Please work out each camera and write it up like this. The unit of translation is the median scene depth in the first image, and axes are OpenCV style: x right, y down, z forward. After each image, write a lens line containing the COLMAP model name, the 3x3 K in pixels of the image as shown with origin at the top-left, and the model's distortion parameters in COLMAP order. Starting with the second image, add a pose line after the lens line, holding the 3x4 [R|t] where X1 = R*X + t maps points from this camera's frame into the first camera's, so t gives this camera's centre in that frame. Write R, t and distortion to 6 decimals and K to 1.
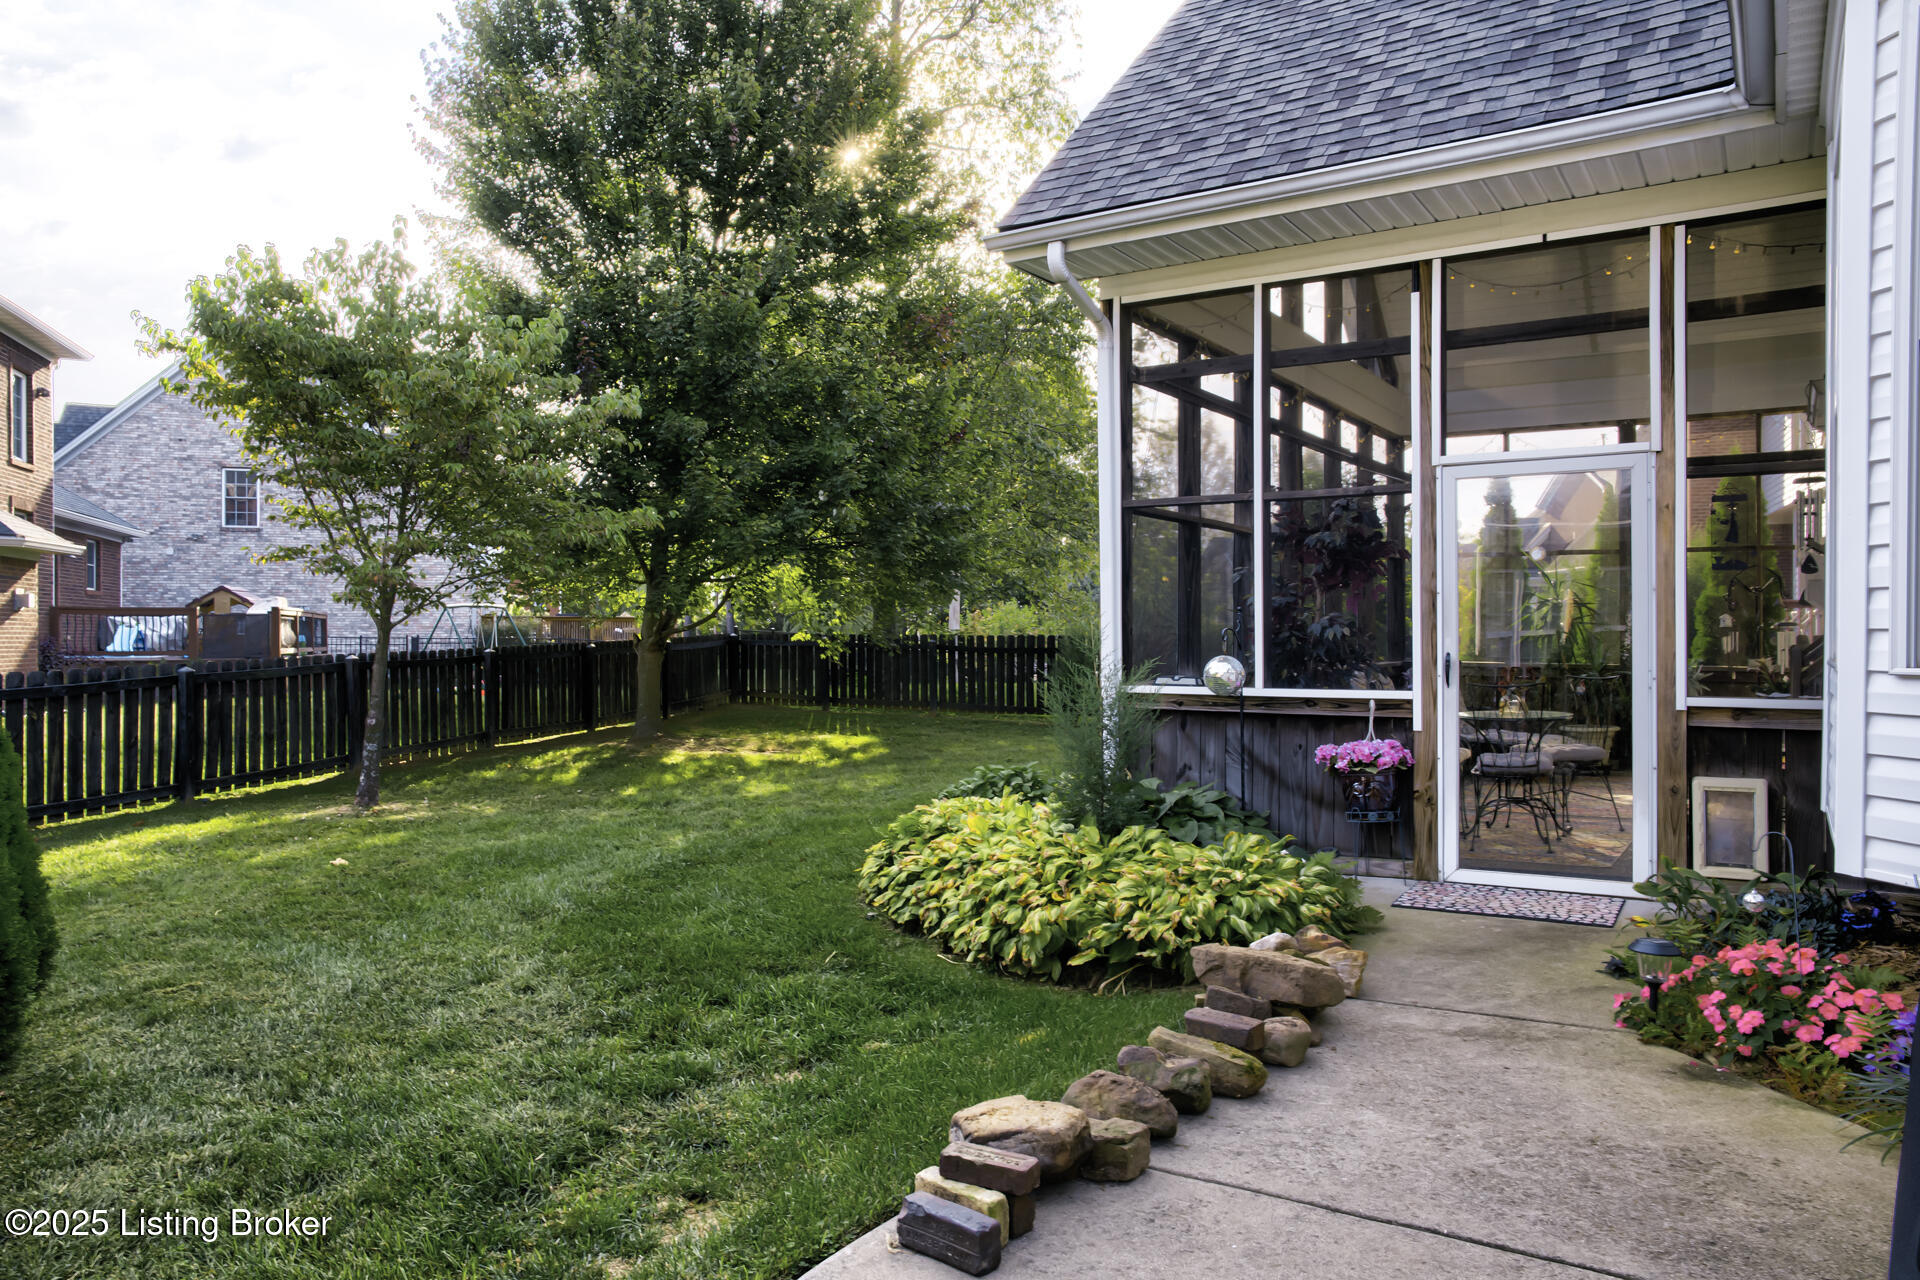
lens RADIAL K [[1305.6, 0, 956.3], [0, 1305.6, 640.5], [0, 0, 1]] dist [-0.030449, 0.008862]
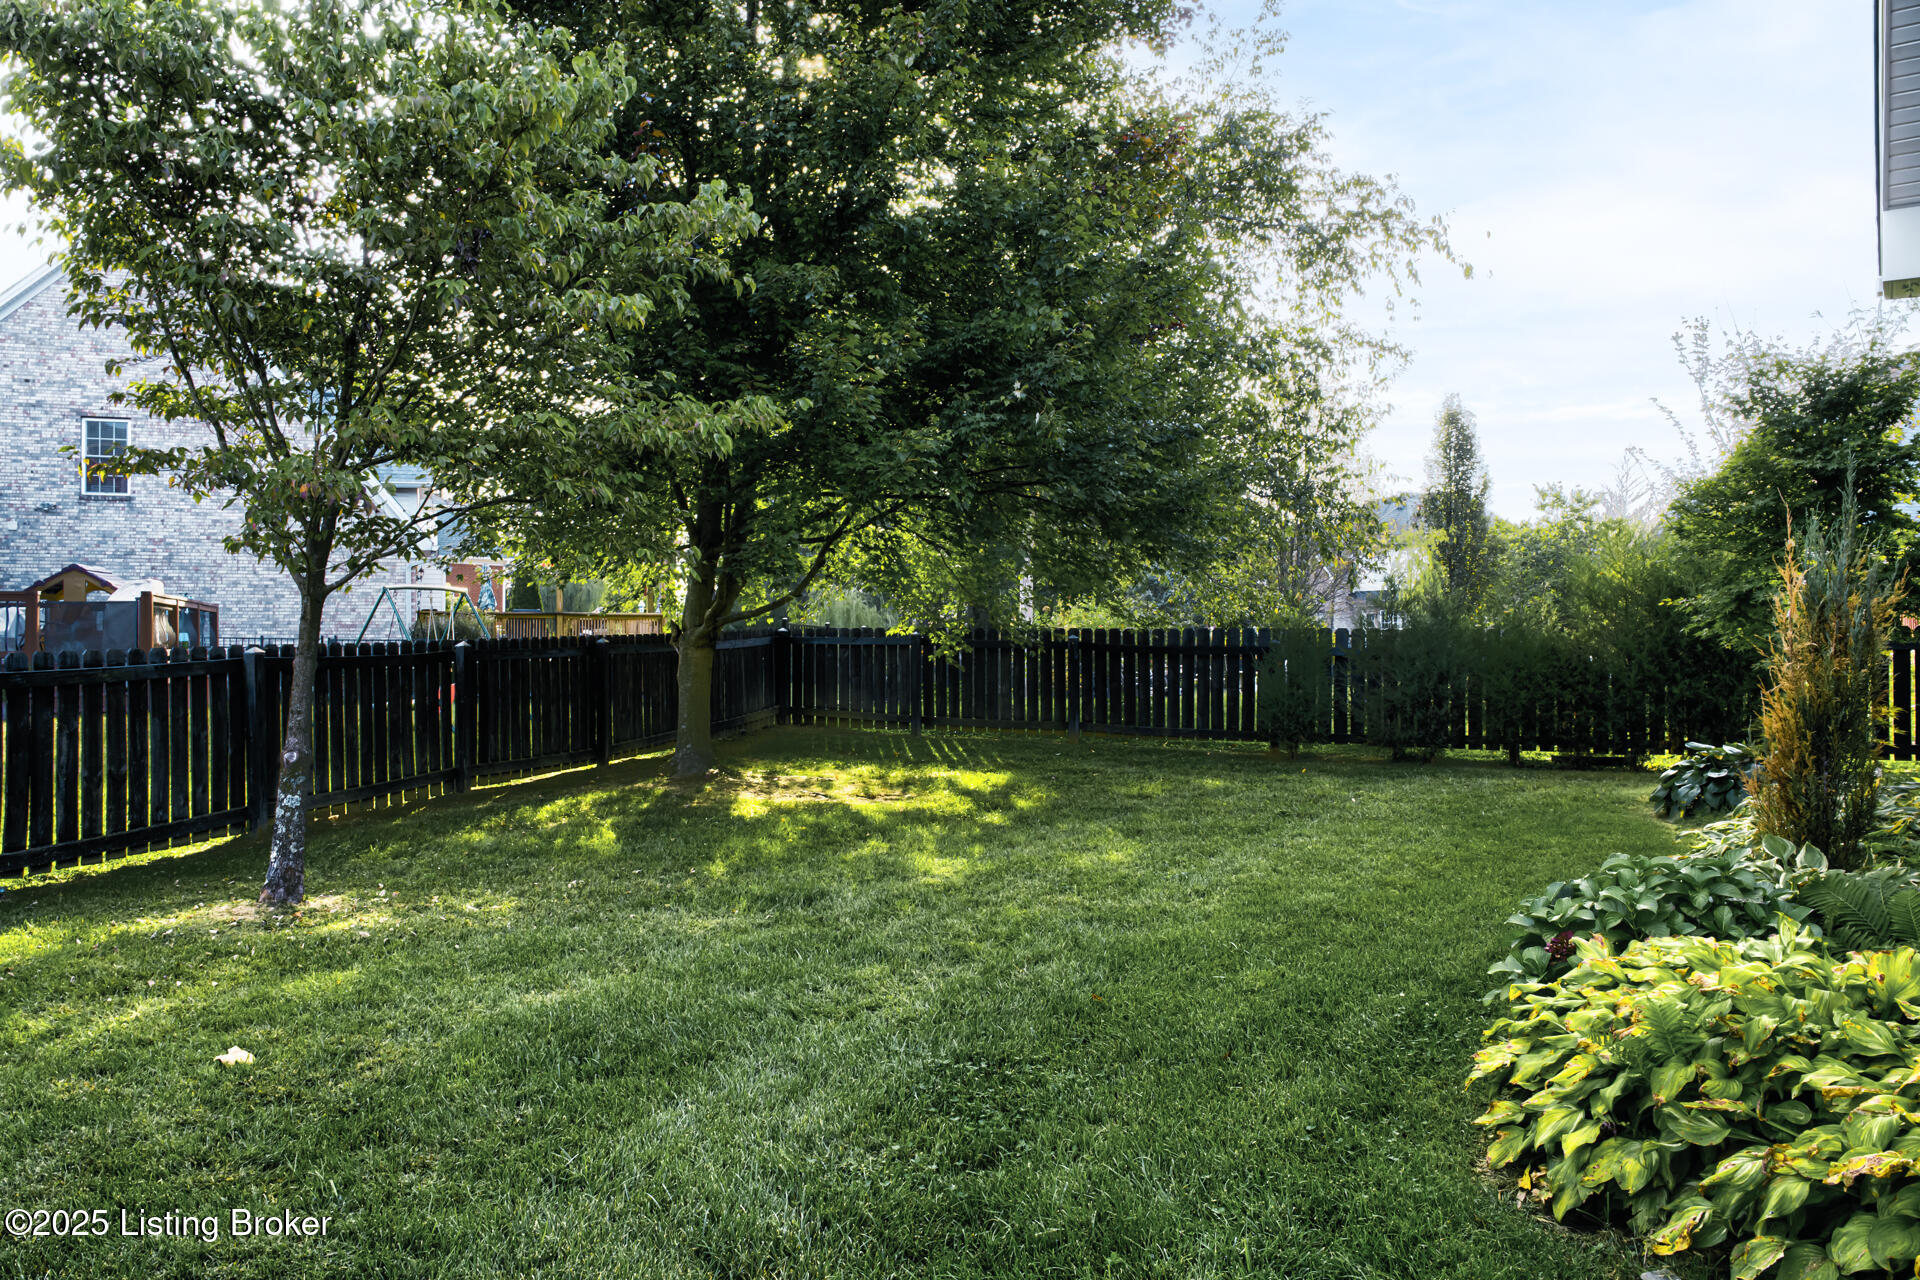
lens RADIAL K [[1498.8, 0, 964.0], [0, 1498.8, 636.7], [0, 0, 1]] dist [-0.030298, 0.011408]
pose [[0.999928, 0.000869, 0.012003, -0.140036], [-0.000747, 0.999948, -0.010205, 0.013975], [-0.012011, 0.010196, 0.999876, 0.293128]]
